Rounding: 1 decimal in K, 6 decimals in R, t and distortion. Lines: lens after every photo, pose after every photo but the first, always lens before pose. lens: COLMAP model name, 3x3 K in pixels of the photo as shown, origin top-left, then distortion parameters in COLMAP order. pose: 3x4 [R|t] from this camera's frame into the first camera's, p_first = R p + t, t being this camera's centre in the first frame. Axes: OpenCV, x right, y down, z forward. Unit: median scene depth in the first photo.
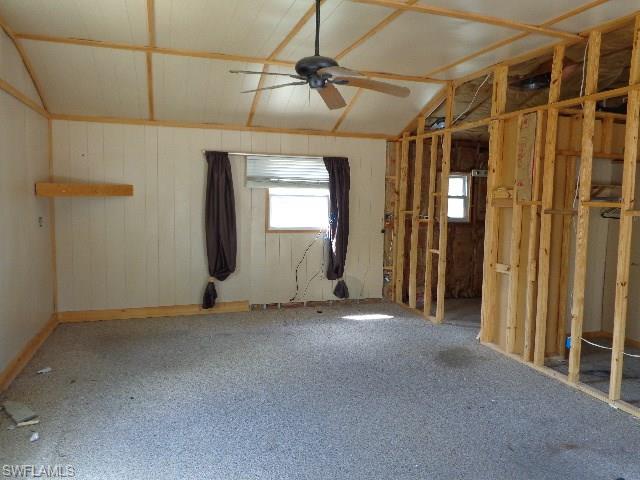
lens RADIAL K [[476.1, 0, 319.6], [0, 476.1, 239.6], [0, 0, 1]] dist [0.002103, 0.005061]
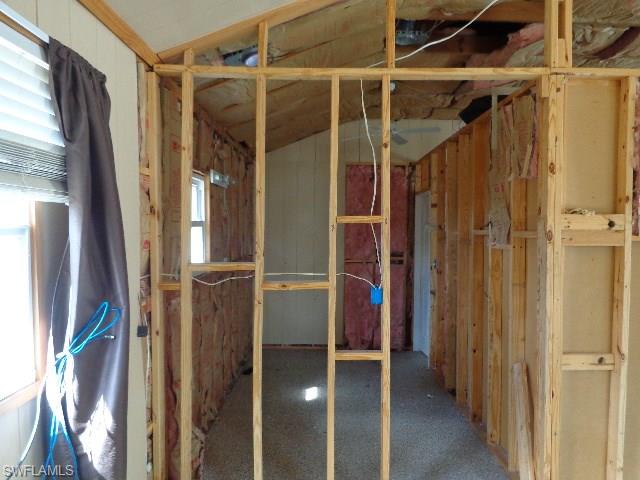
lens RADIAL K [[476.1, 0, 321.4], [0, 476.1, 241.8], [0, 0, 1]] dist [0.002103, 0.005061]
pose [[0.317516, -0.054397, 0.946691, -0.131514], [0.086358, 0.995863, 0.028258, -0.074122], [-0.944312, 0.072782, 0.320900, 0.735484]]
